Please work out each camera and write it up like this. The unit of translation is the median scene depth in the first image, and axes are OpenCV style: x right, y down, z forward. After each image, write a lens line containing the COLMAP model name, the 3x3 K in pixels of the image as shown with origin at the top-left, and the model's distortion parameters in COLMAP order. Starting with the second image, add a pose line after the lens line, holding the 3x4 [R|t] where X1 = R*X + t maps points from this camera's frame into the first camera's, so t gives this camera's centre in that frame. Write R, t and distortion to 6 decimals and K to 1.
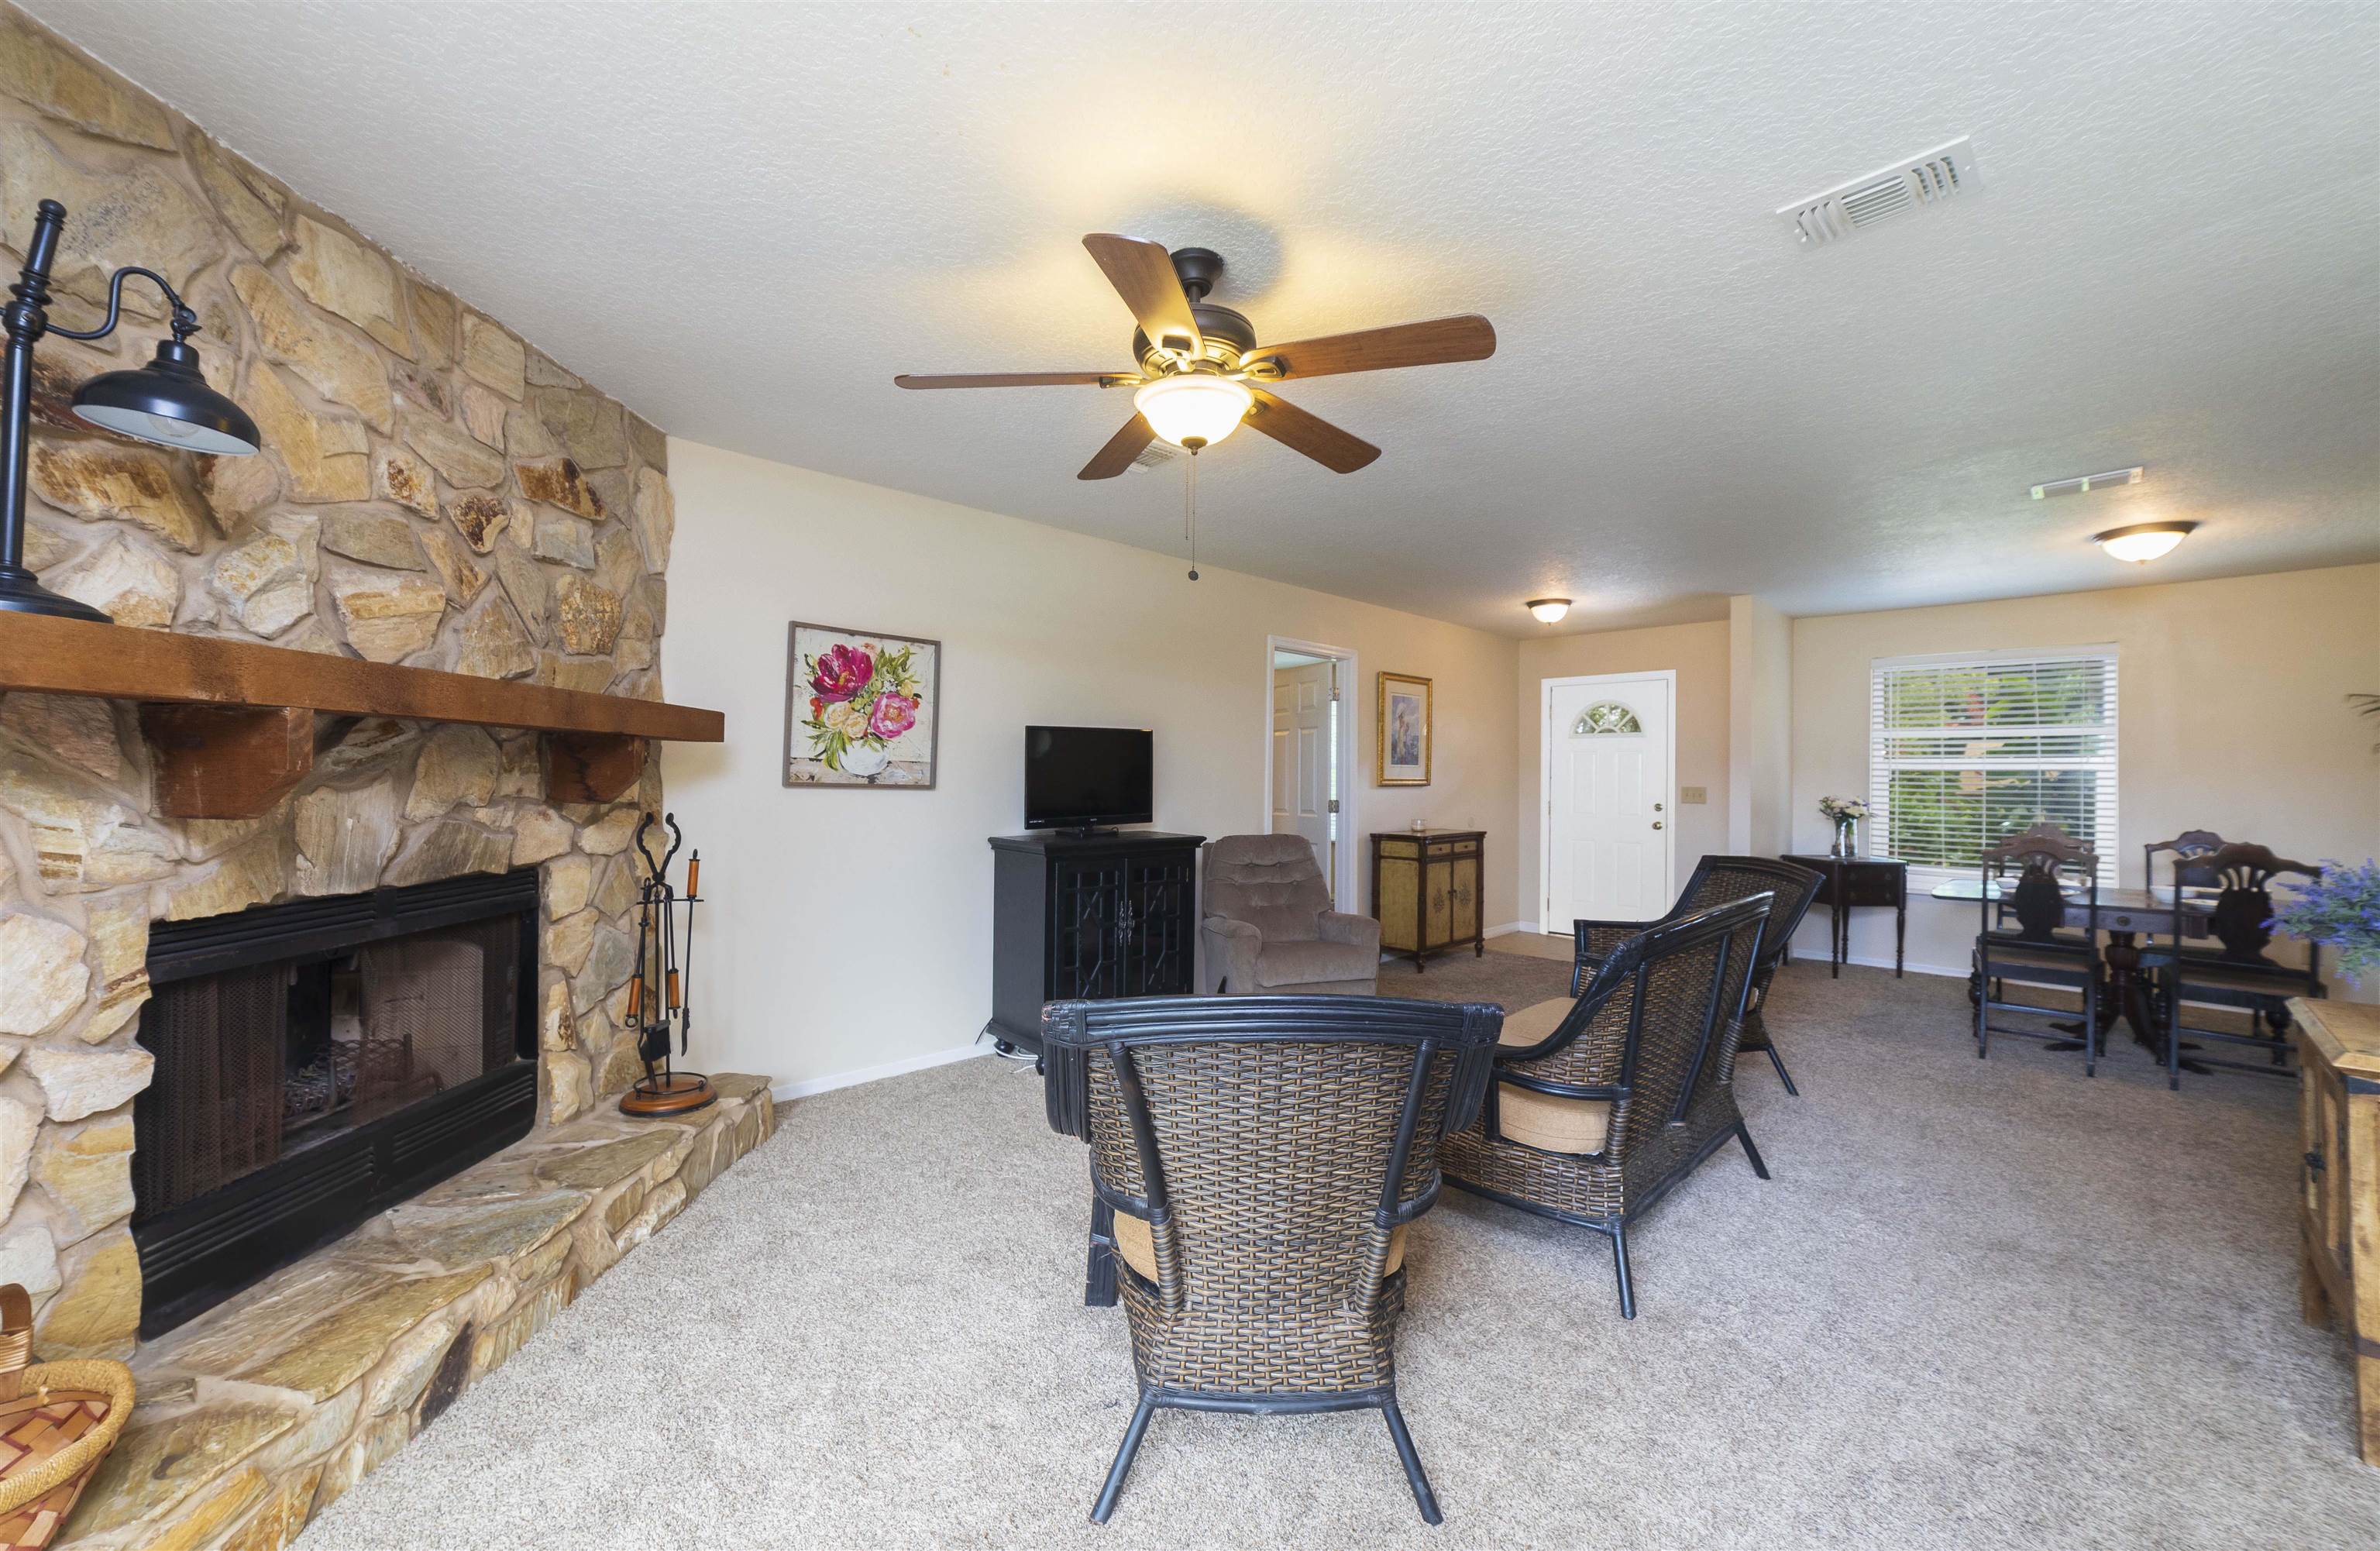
lens RADIAL K [[919.1, 0, 1182.5], [0, 919.1, 766.3], [0, 0, 1]] dist [-0.014312, 0.004708]
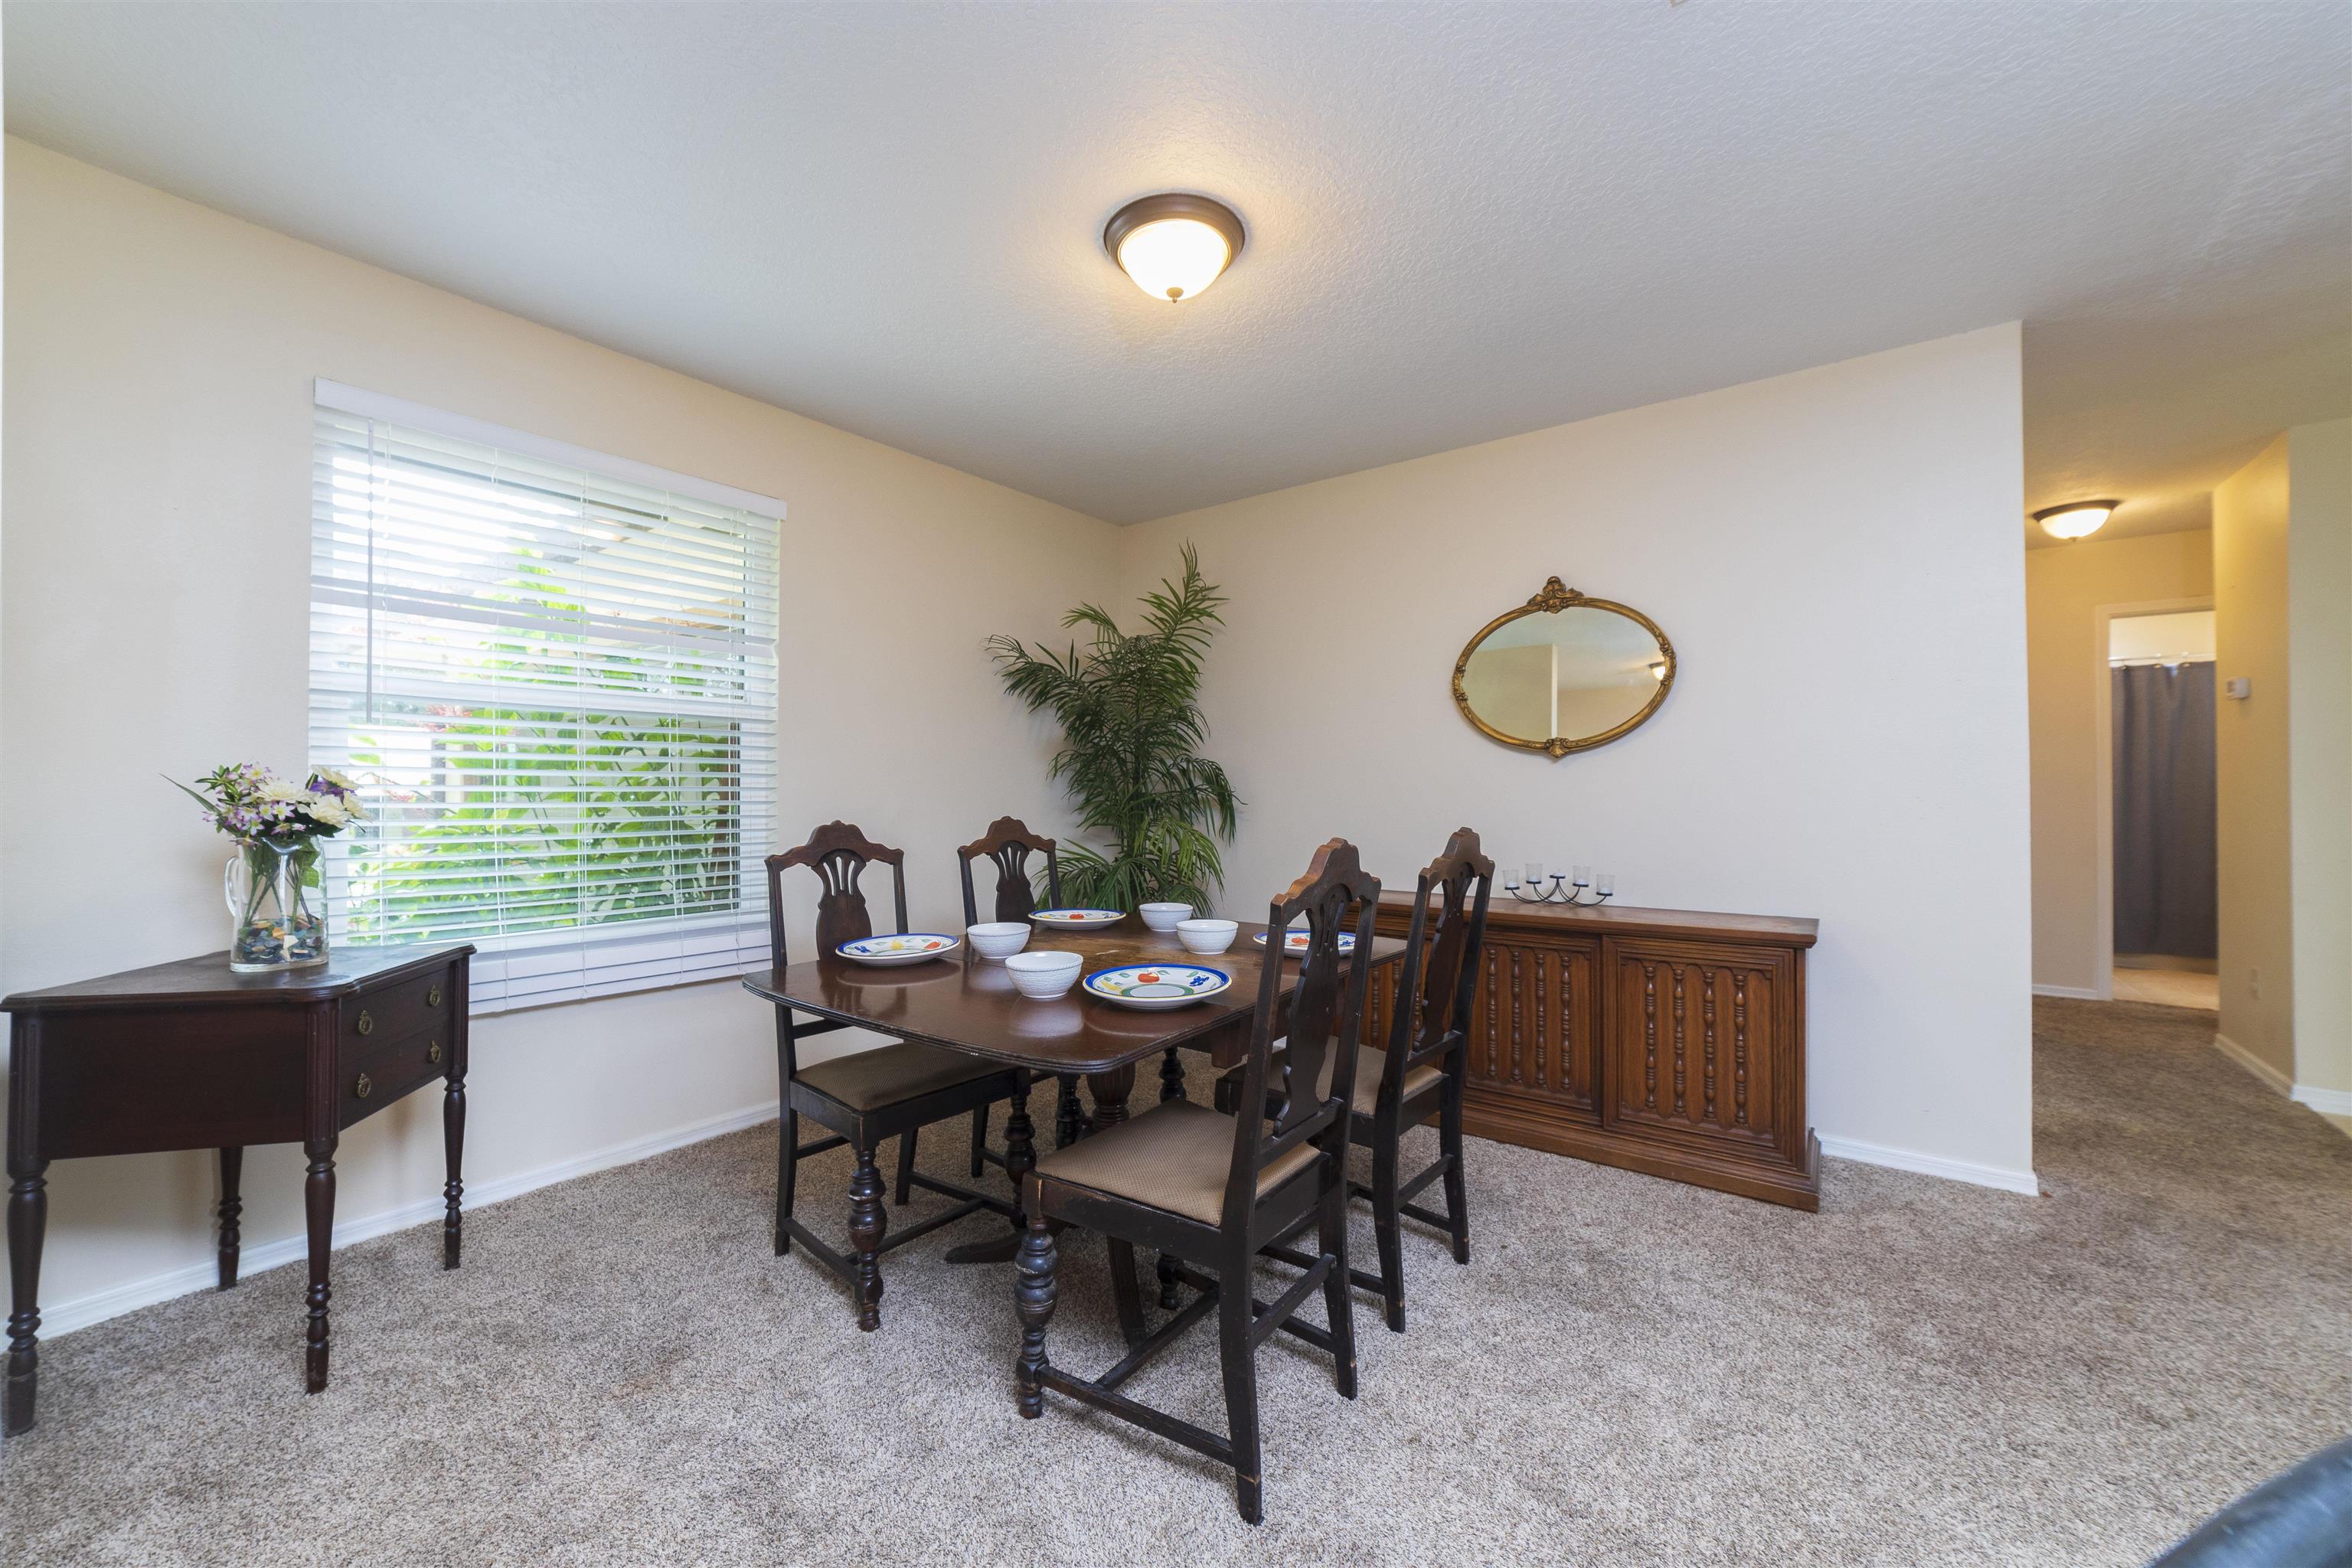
lens RADIAL K [[896.2, 0, 1156.8], [0, 896.2, 789.4], [0, 0, 1]] dist [-0.021750, 0.006943]
pose [[-0.137734, -0.007492, 0.990441, 0.925402], [-0.013178, 0.999897, 0.005731, 0.083732], [-0.990382, -0.012262, -0.137818, 1.795286]]
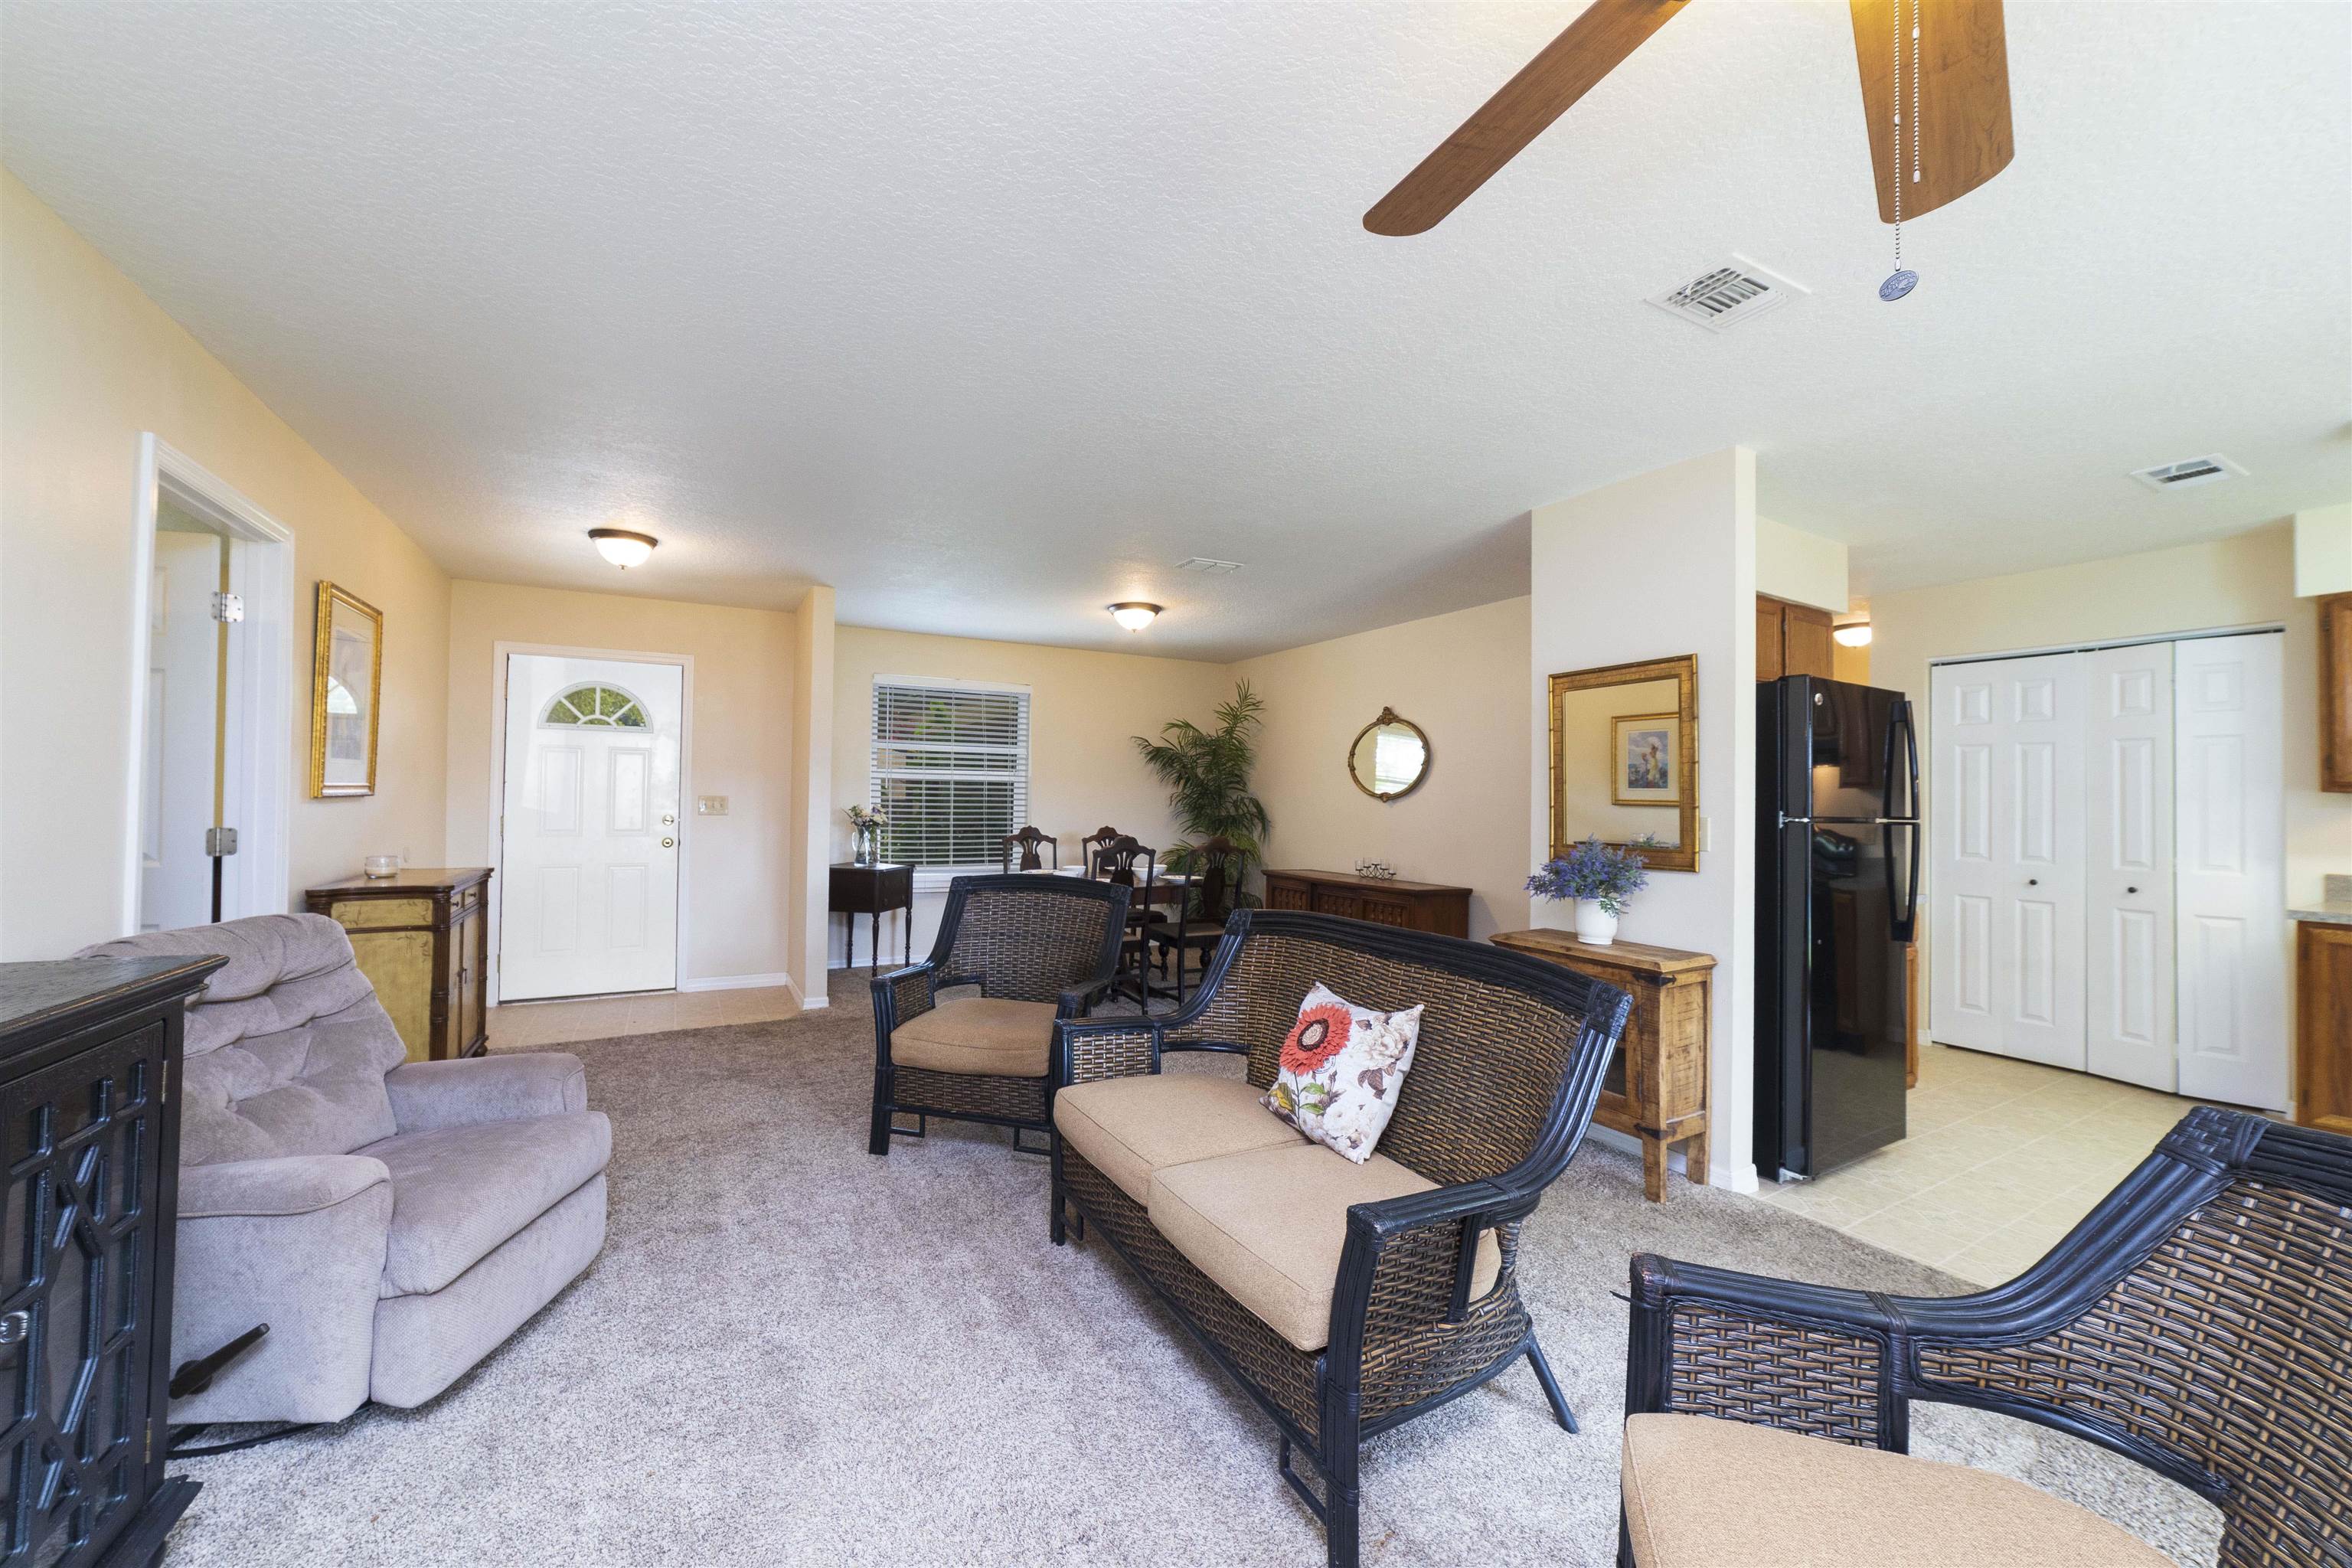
lens RADIAL K [[896.2, 0, 1165.8], [0, 896.2, 785.7], [0, 0, 1]] dist [-0.021750, 0.006943]
pose [[0.252552, 0.005932, 0.967565, -0.380441], [-0.023858, 0.999715, 0.000098, 0.007801], [-0.967289, -0.023109, 0.252622, 1.022706]]
